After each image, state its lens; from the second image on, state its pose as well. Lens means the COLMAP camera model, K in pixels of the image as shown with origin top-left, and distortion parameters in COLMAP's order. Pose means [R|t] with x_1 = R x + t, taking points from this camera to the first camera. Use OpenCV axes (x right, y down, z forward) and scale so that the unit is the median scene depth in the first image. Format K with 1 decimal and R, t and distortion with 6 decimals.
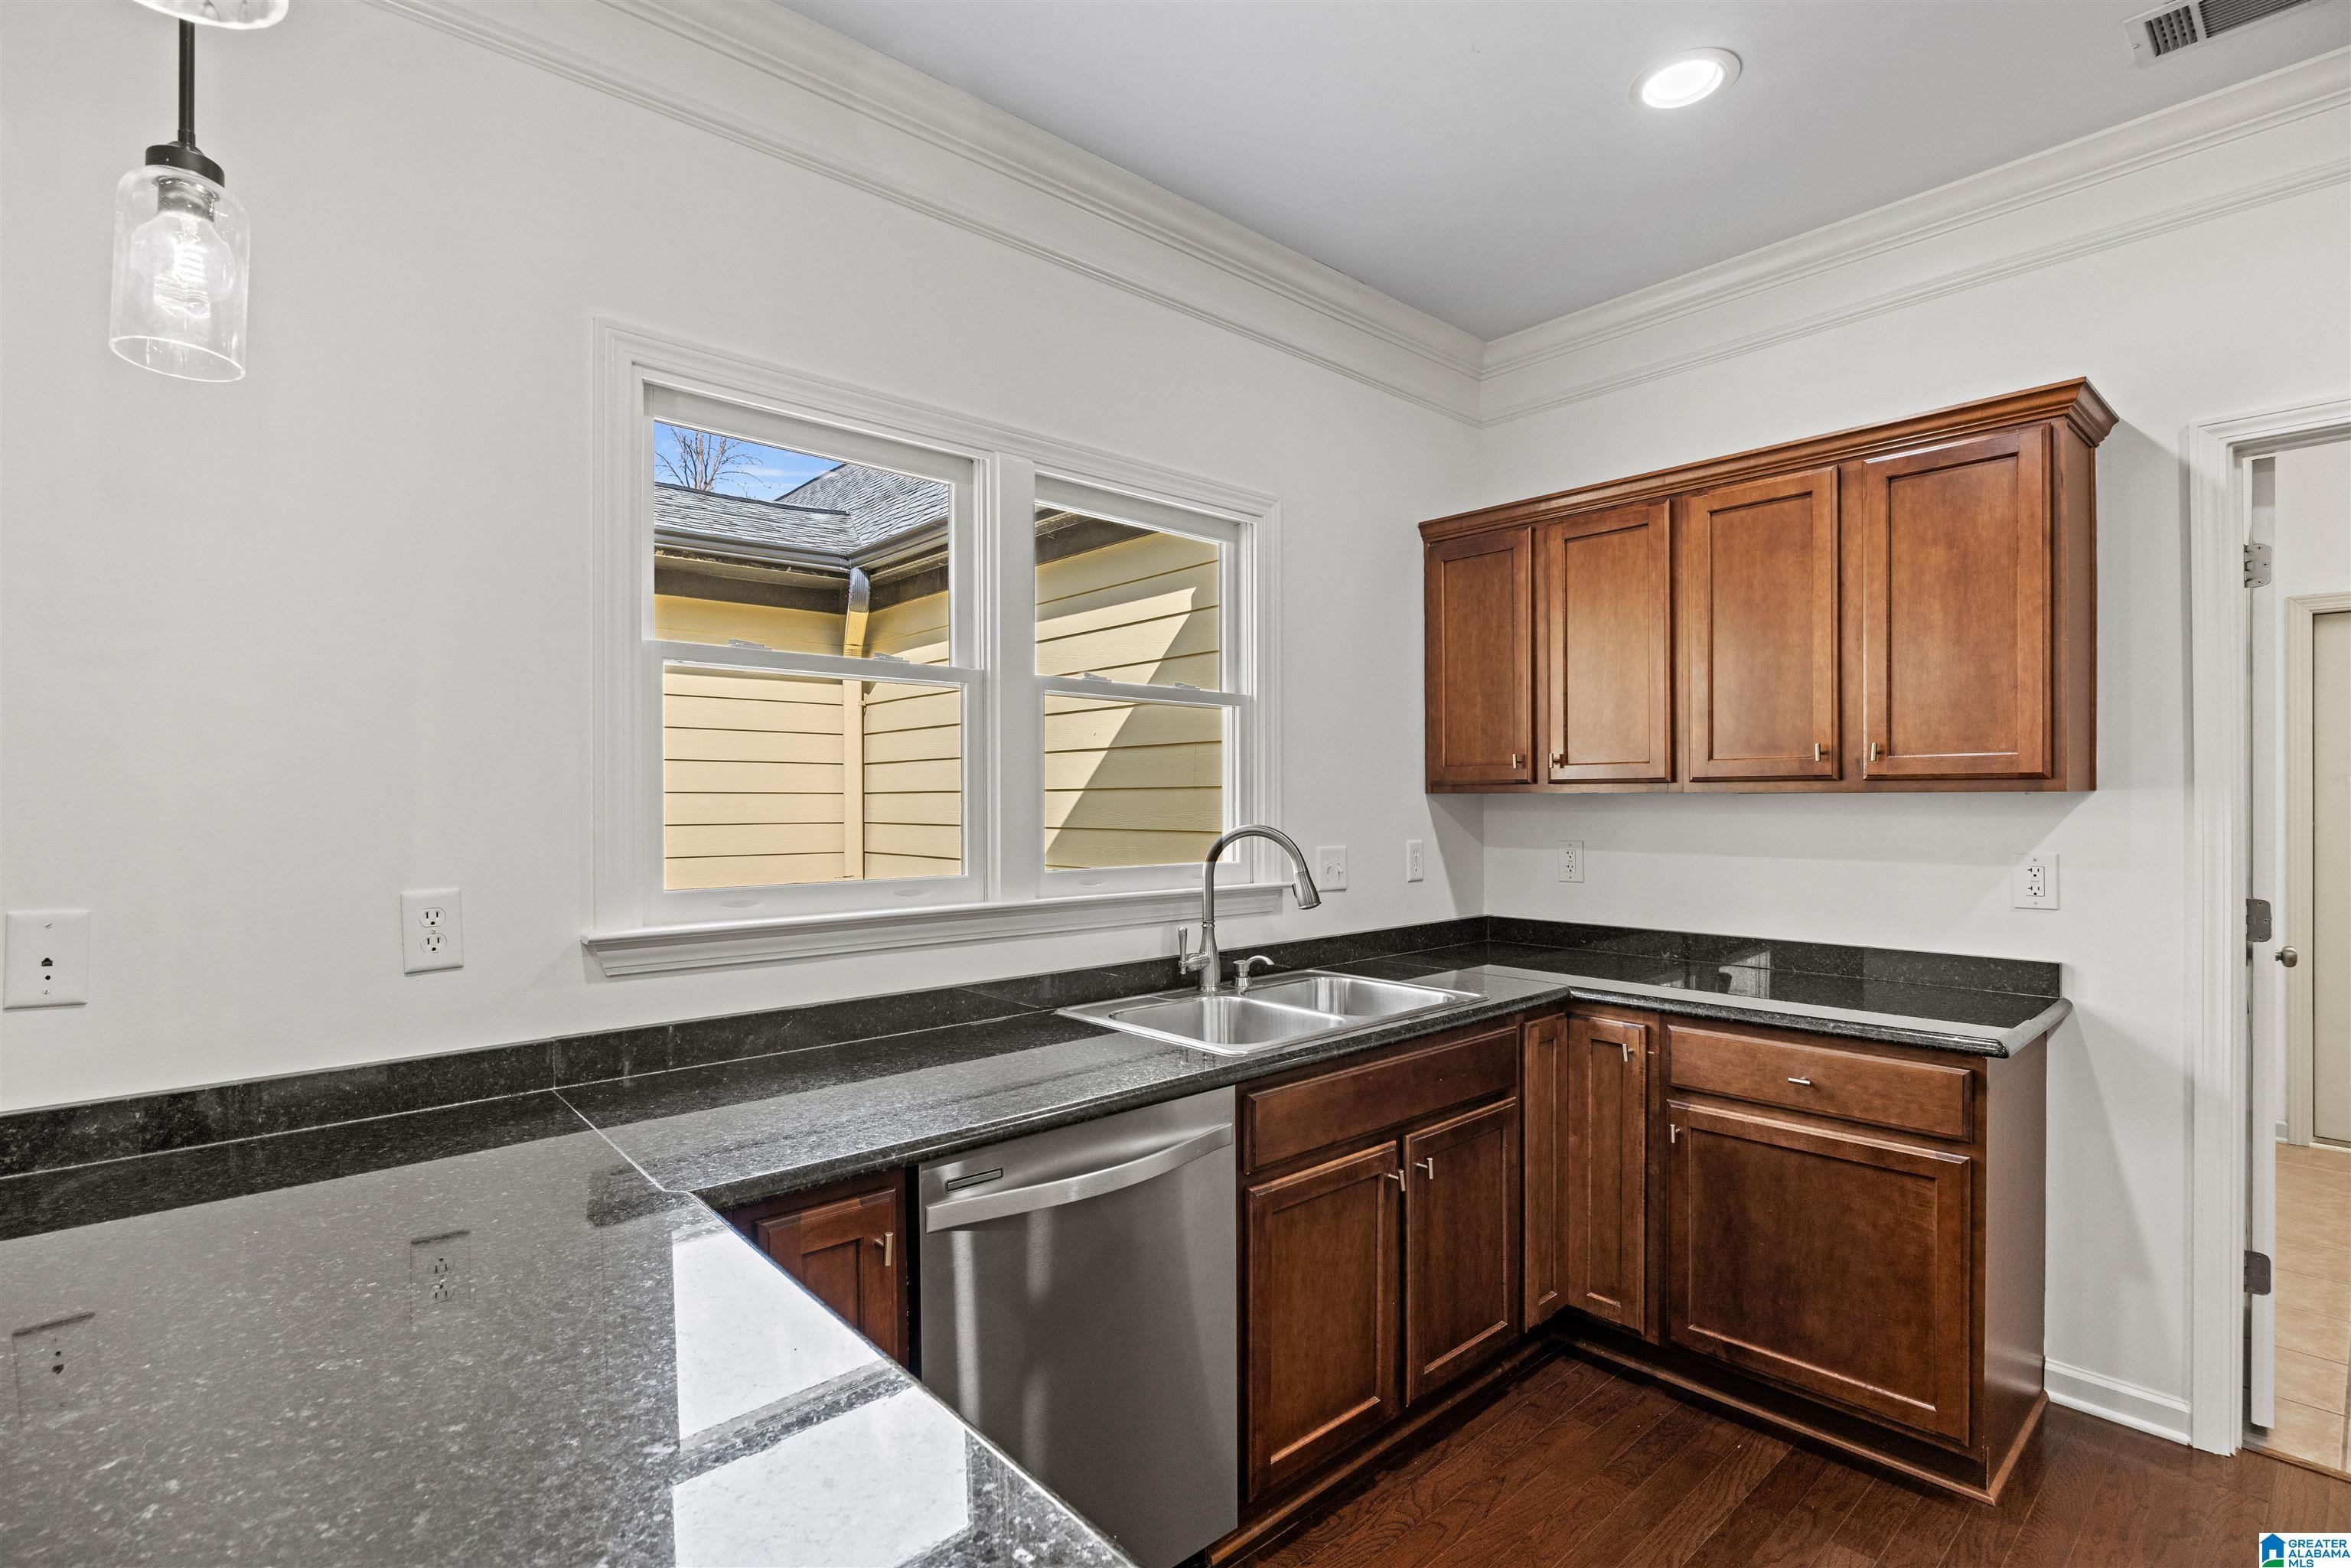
lens RADIAL K [[1105.2, 0, 1163.8], [0, 1105.2, 796.4], [0, 0, 1]] dist [-0.005308, -0.001025]
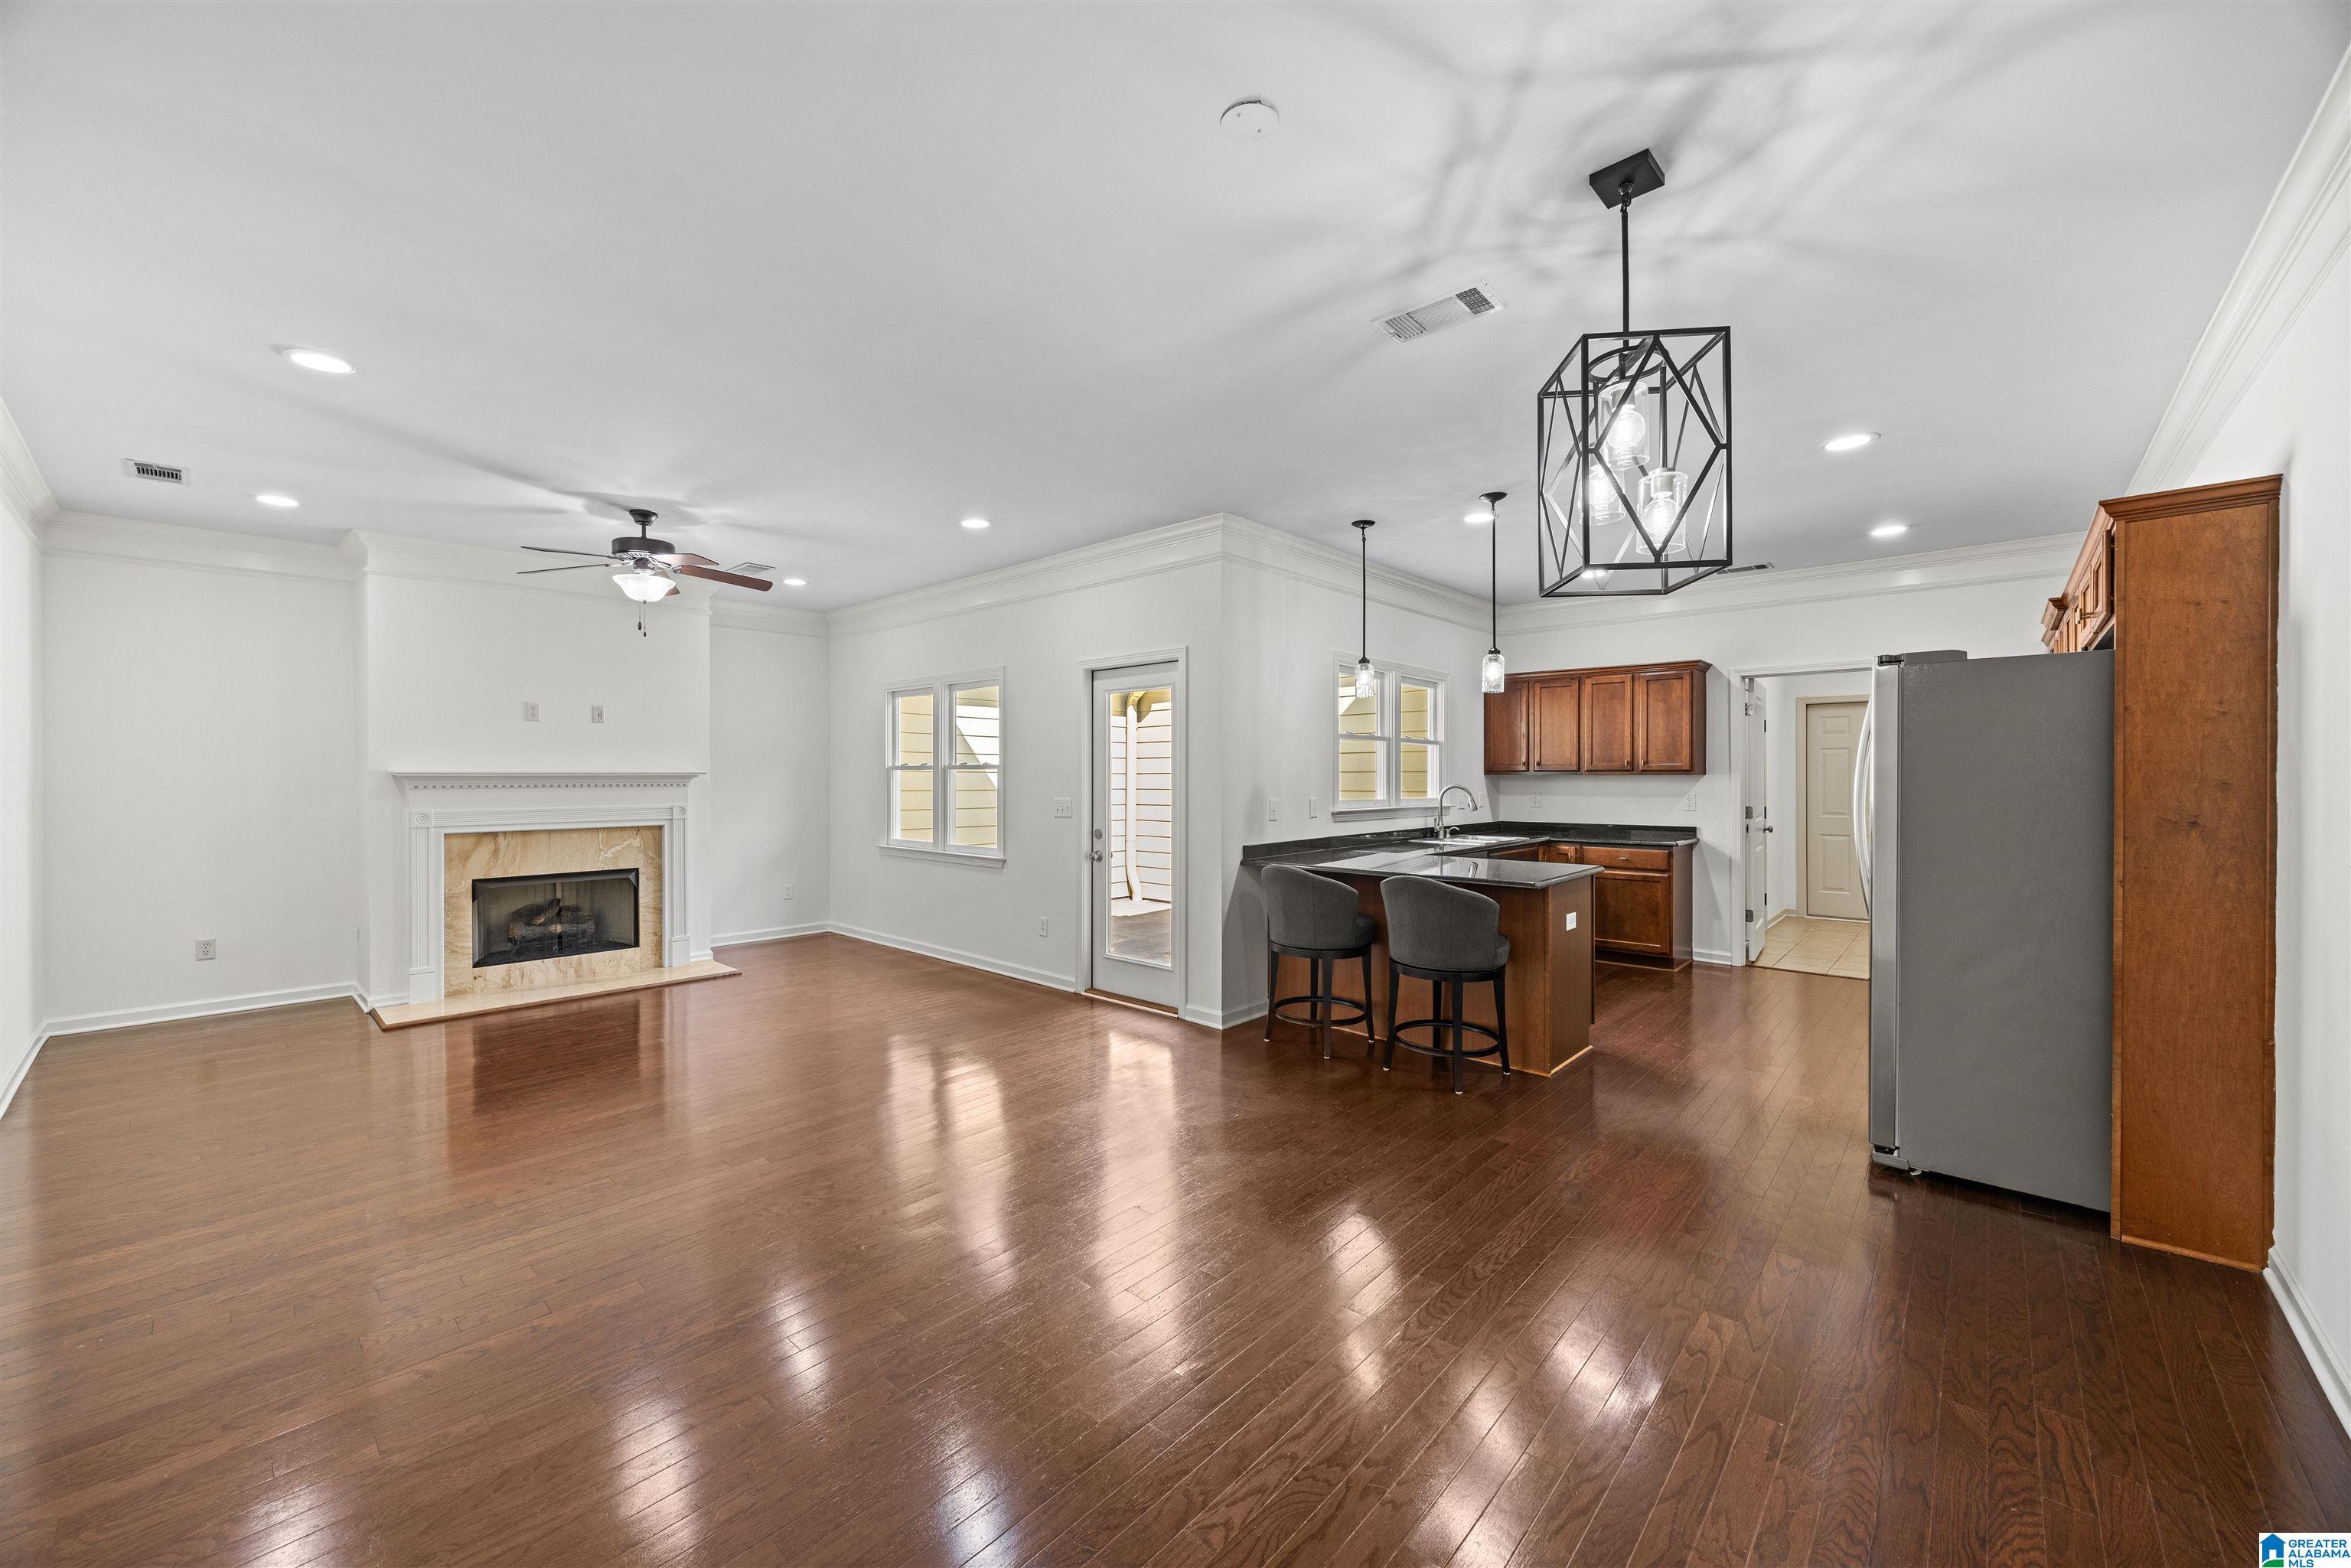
lens RADIAL K [[912.7, 0, 1156.4], [0, 912.7, 778.0], [0, 0, 1]] dist [0.009417, 0.000252]
pose [[0.994695, 0.004008, 0.102787, -1.076607], [-0.003953, 0.999992, -0.000740, 0.012435], [-0.102789, 0.000330, 0.994703, -1.561649]]
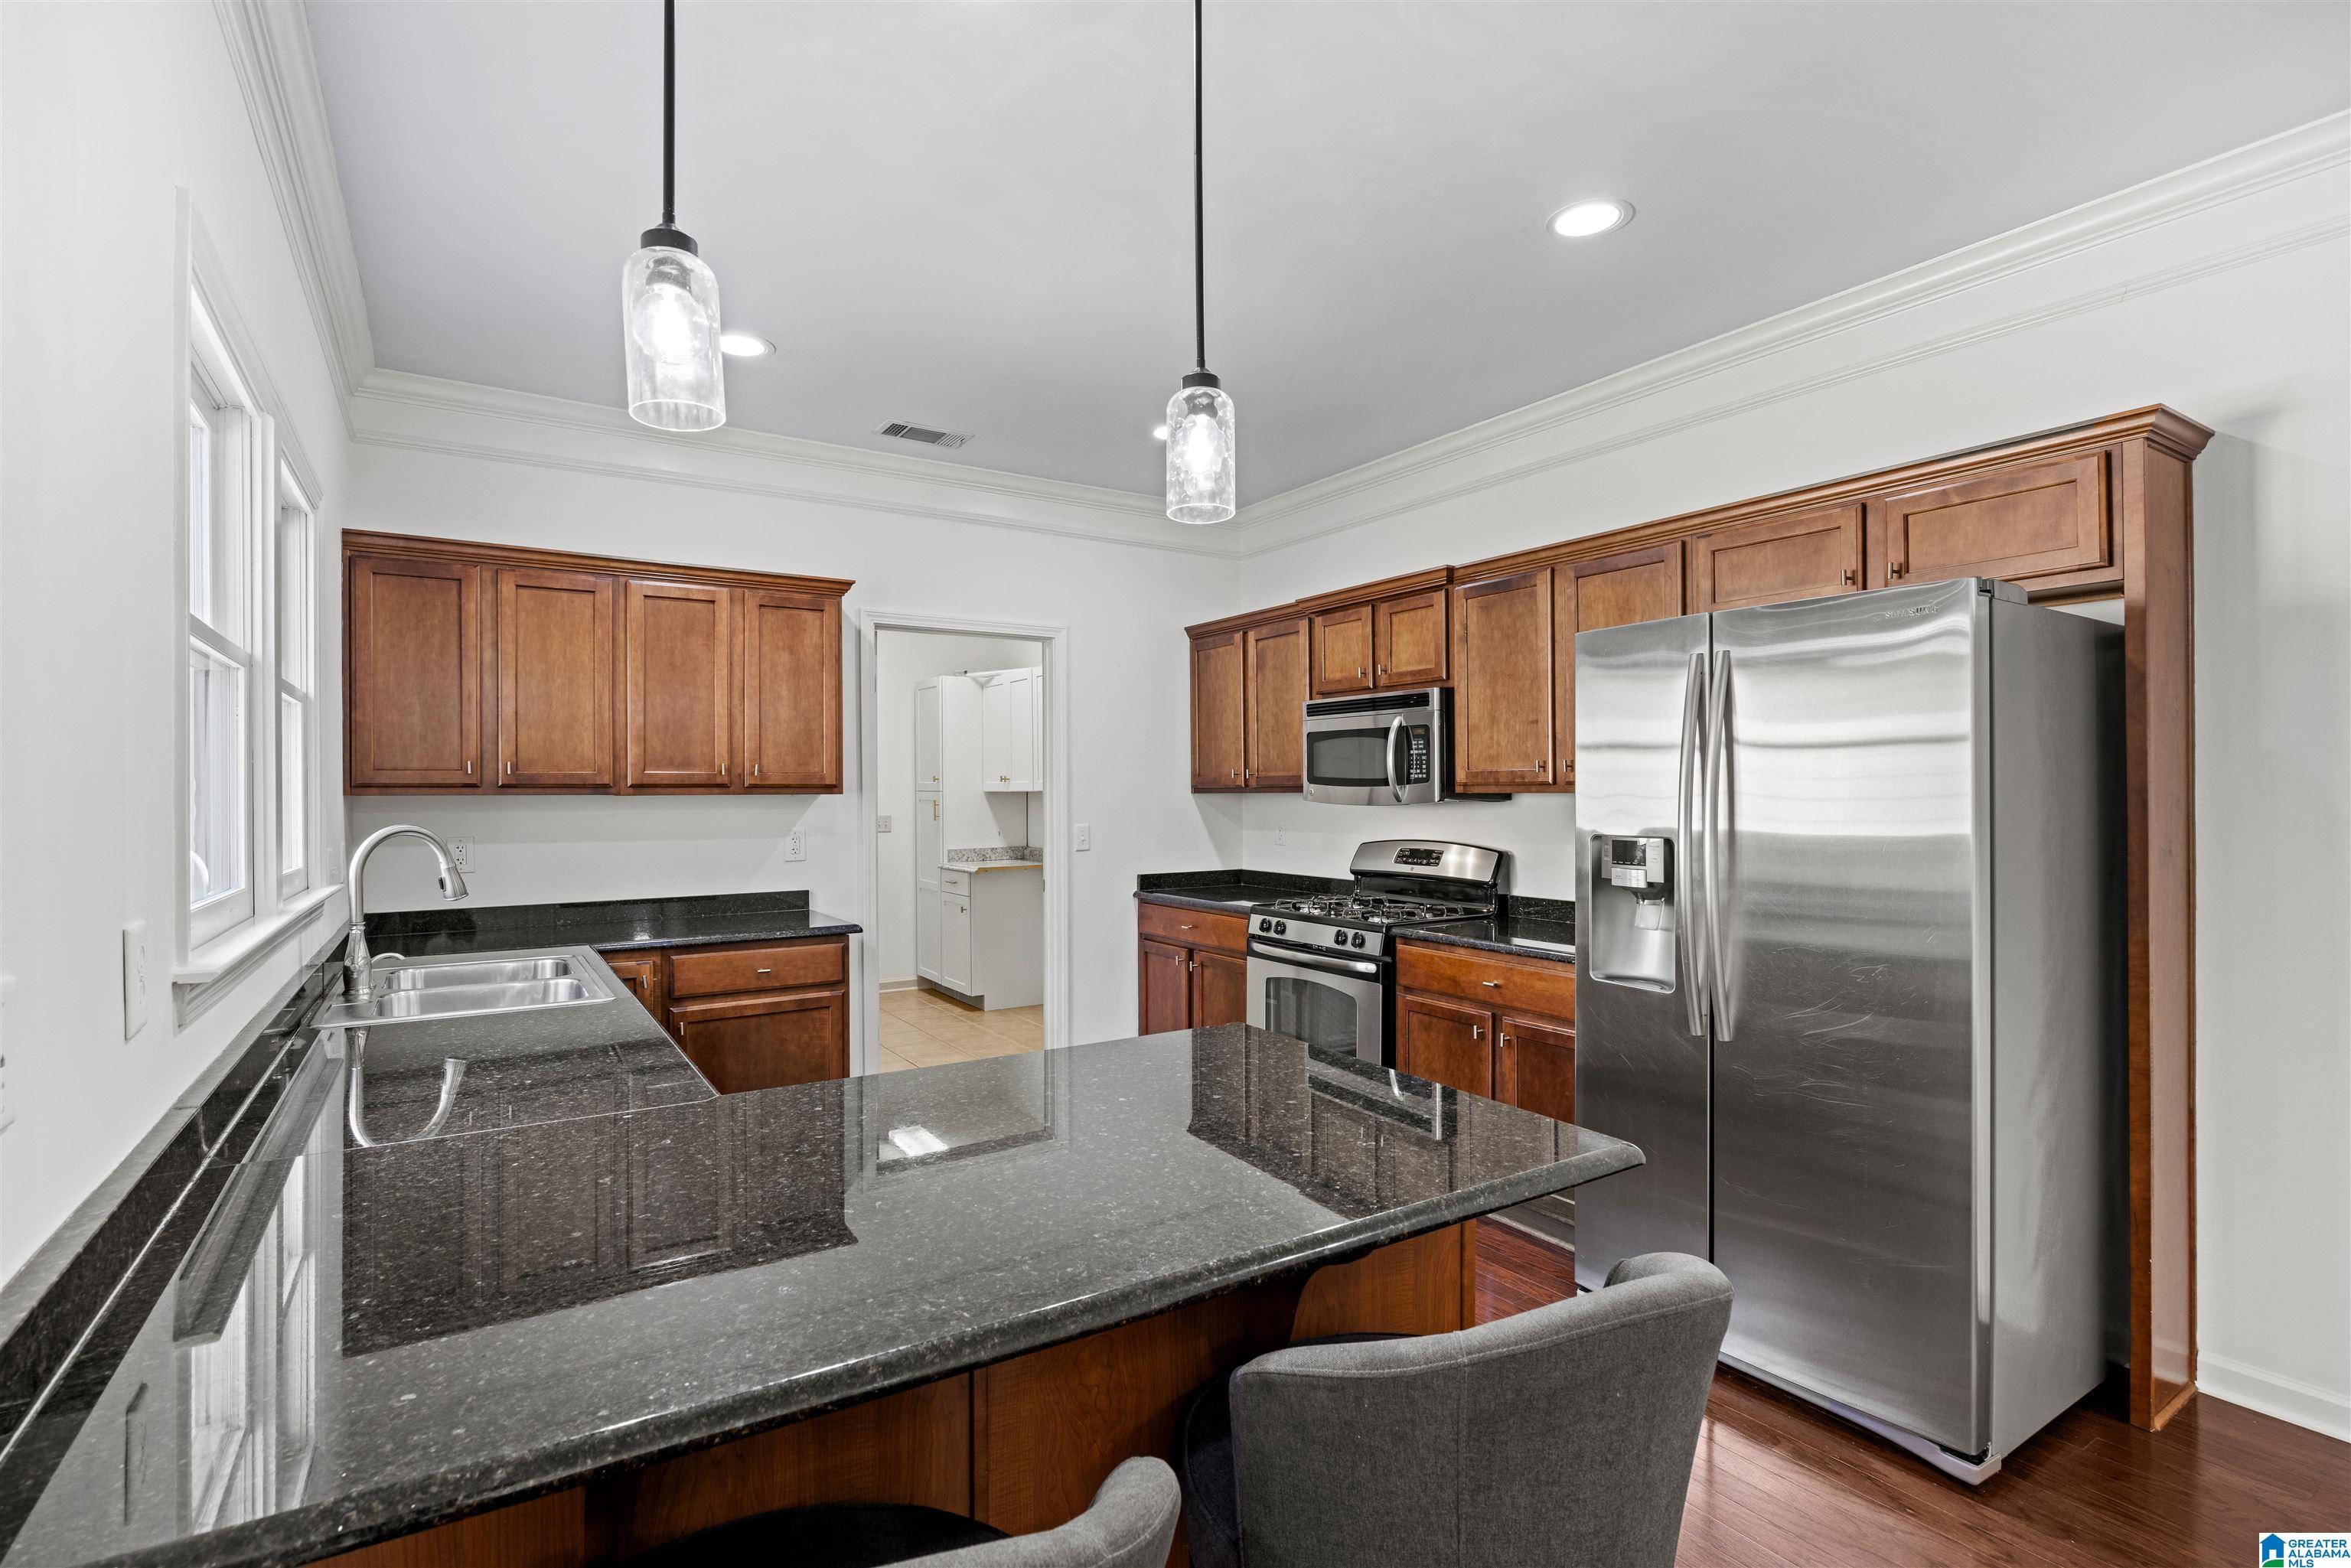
lens RADIAL K [[1105.2, 0, 1159.5], [0, 1105.2, 788.4], [0, 0, 1]] dist [-0.005308, -0.001025]
pose [[0.171939, 0.008530, 0.985071, -0.855954], [0.003213, 0.999952, -0.009219, 0.003459], [-0.985102, 0.004750, 0.171903, 0.123789]]
